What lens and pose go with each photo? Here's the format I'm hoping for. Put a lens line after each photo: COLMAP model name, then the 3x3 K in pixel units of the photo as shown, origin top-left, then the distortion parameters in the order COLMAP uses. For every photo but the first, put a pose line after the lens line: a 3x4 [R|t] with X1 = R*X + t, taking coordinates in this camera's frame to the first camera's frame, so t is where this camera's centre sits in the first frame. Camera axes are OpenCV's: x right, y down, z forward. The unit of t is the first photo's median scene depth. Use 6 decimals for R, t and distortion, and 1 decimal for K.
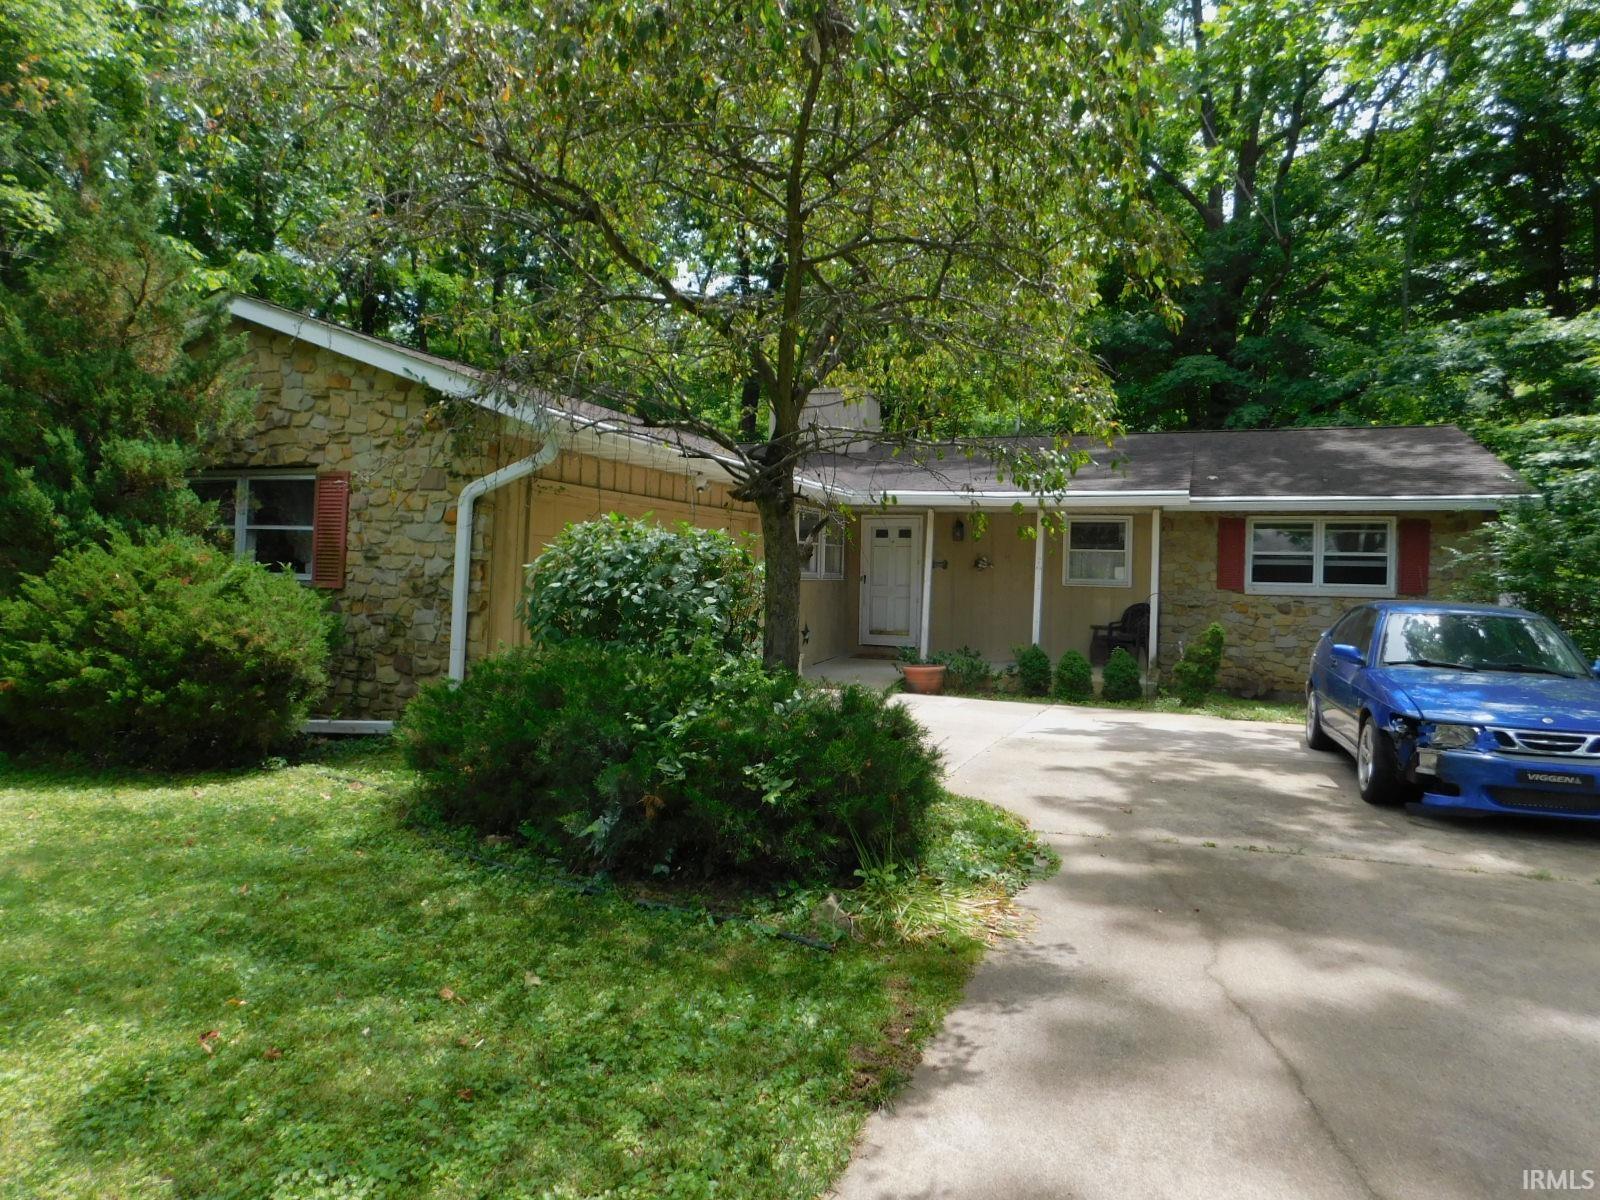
lens RADIAL K [[1070.6, 0, 800.0], [0, 1070.6, 600.0], [0, 0, 1]] dist [-0.077717, 0.061801]
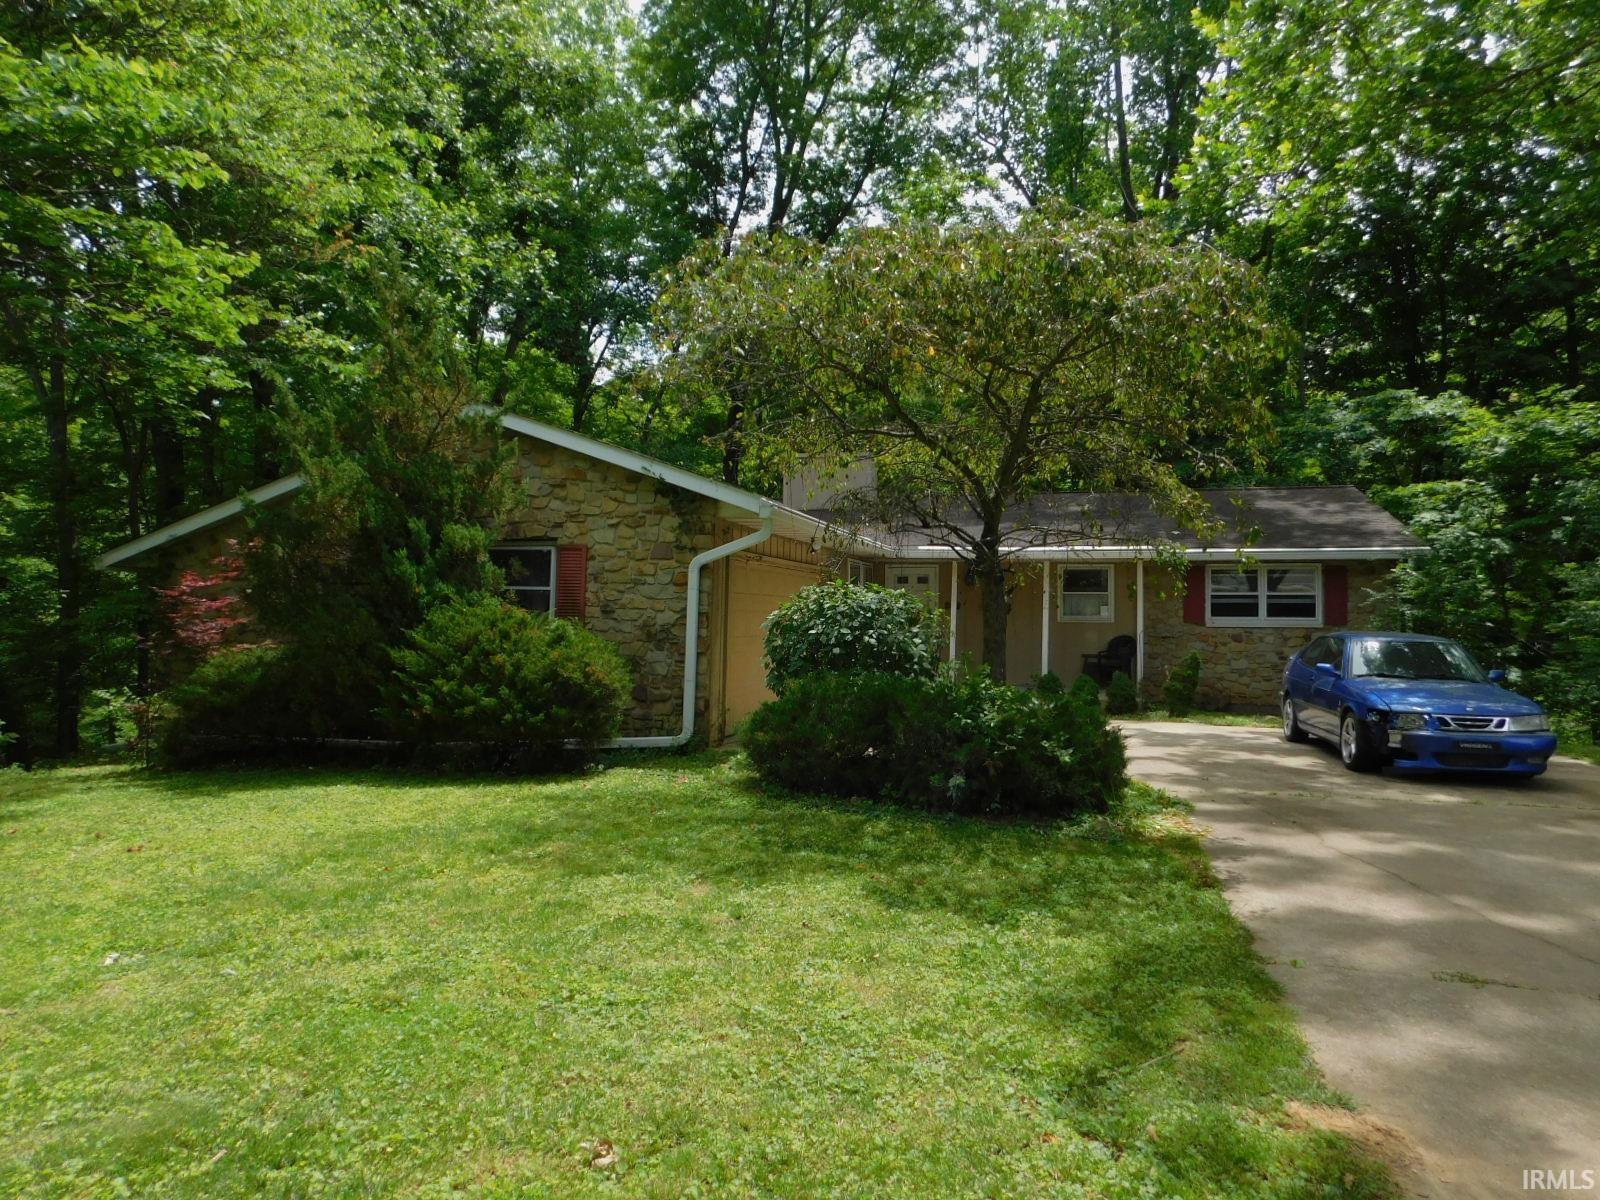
lens RADIAL K [[1070.6, 0, 800.0], [0, 1070.6, 600.0], [0, 0, 1]] dist [-0.077717, 0.061801]
pose [[0.994313, -0.012535, 0.105756, -0.314428], [0.015878, 0.999399, -0.030825, -0.010234], [-0.105306, 0.032329, 0.993914, -0.321431]]
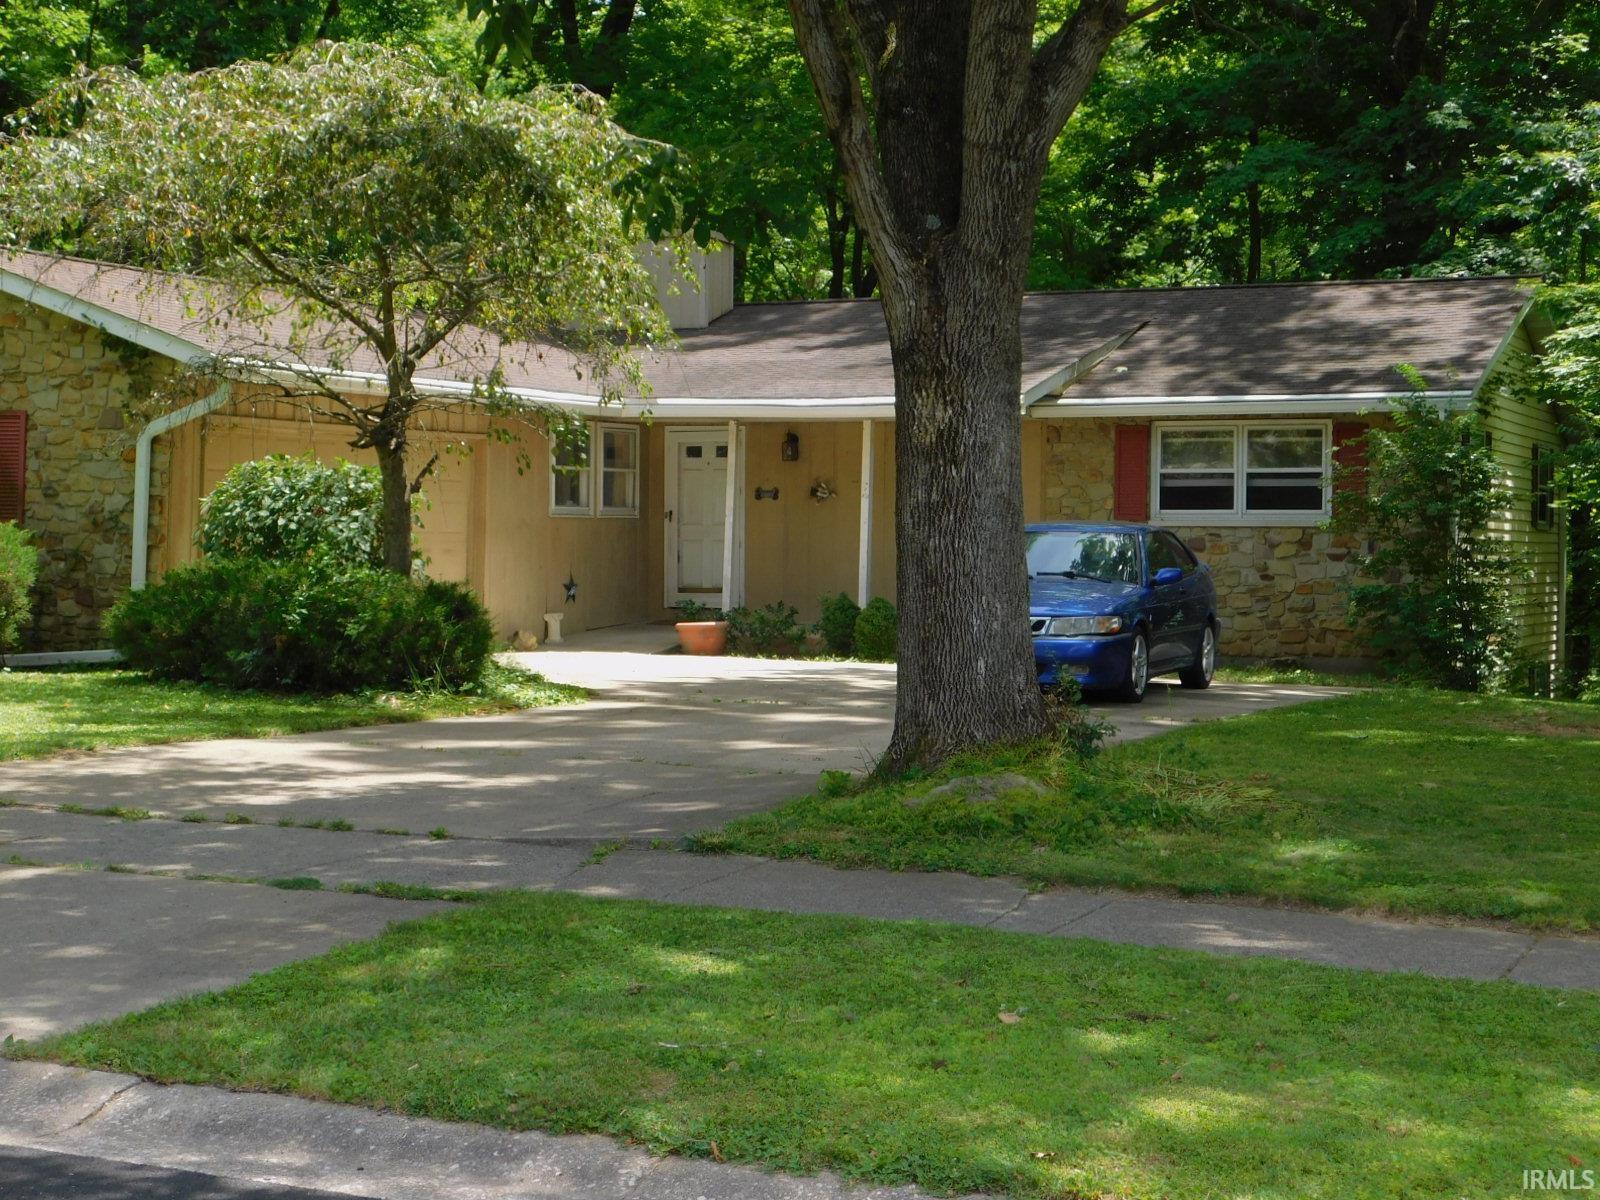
lens RADIAL K [[2922.8, 0, 800.0], [0, 2922.8, 600.0], [0, 0, 1]] dist [0.020066, -0.143899]
pose [[0.998704, -0.013980, -0.048942, 0.464282], [0.013999, 0.999902, 0.000040, 0.072967], [0.048936, -0.000725, 0.998802, -1.821552]]
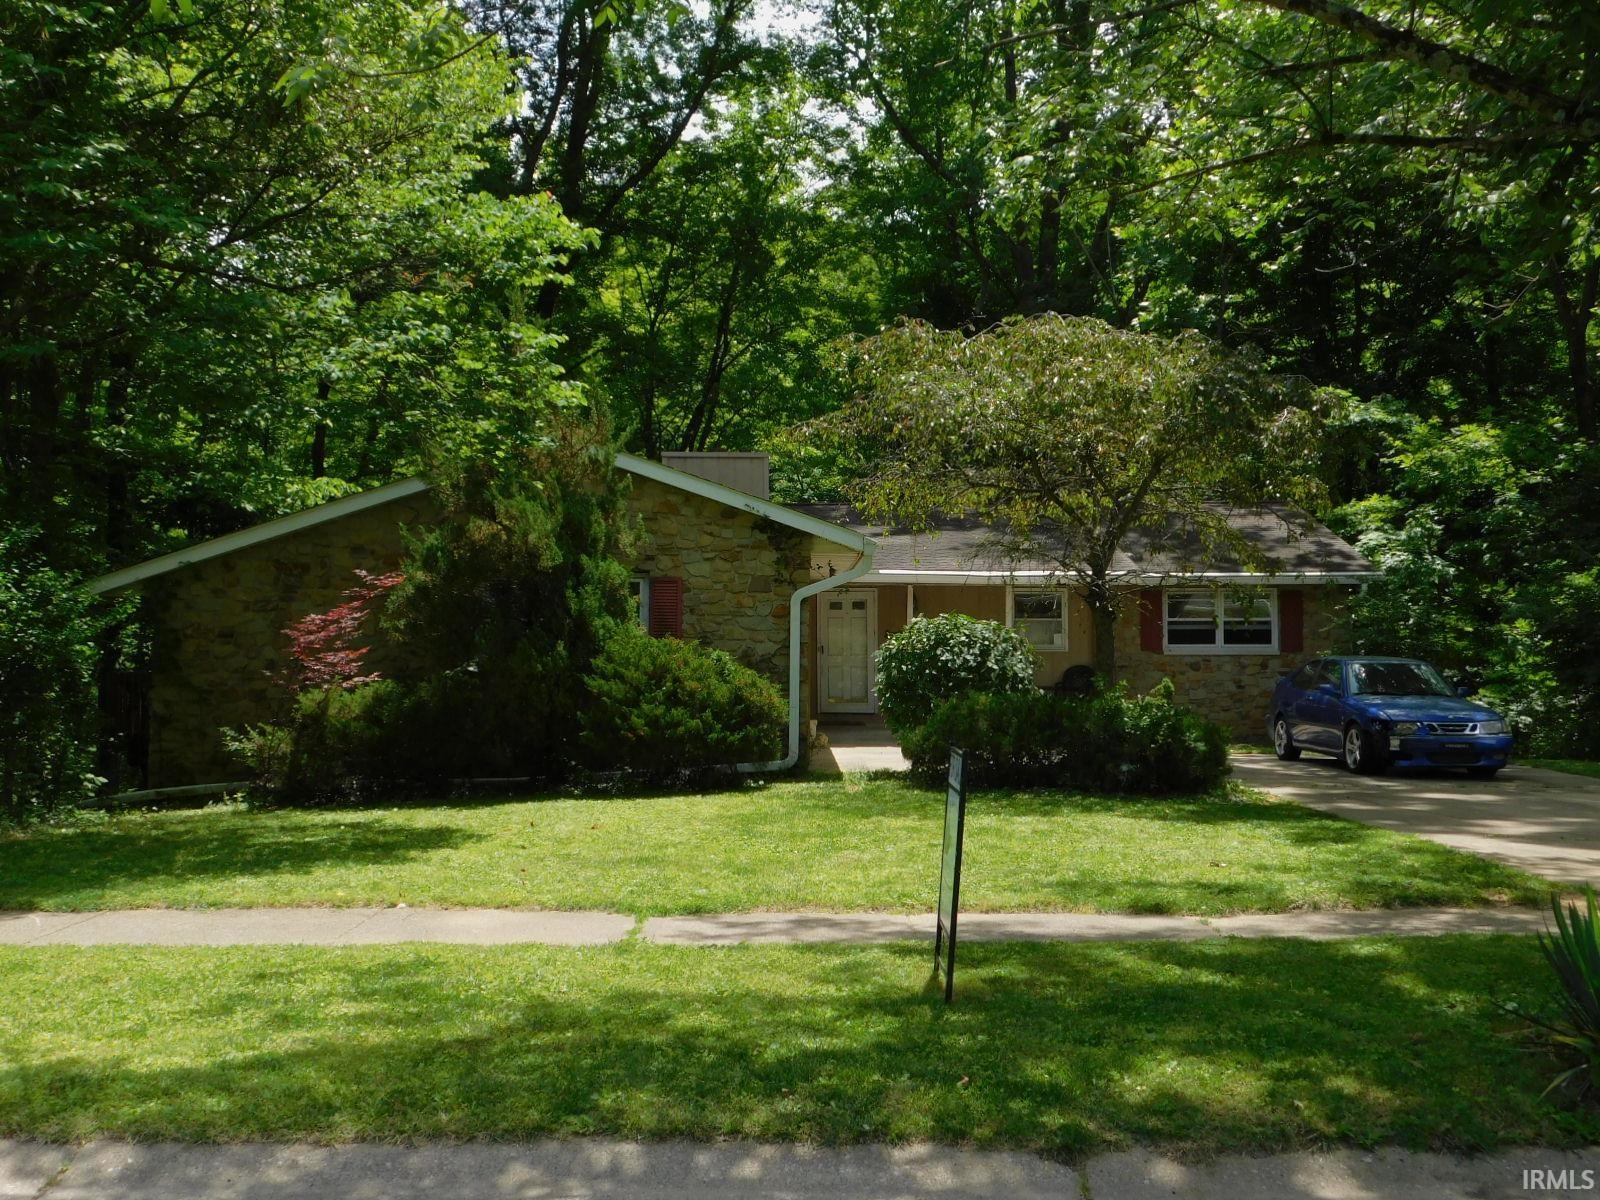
lens RADIAL K [[1723.8, 0, 800.0], [0, 1723.8, 600.0], [0, 0, 1]] dist [-0.004245, 0.003622]
pose [[0.931965, -0.012391, 0.362336, -1.094333], [0.028398, 0.998840, -0.038887, -0.005619], [-0.361433, 0.046531, 0.931236, -1.077992]]
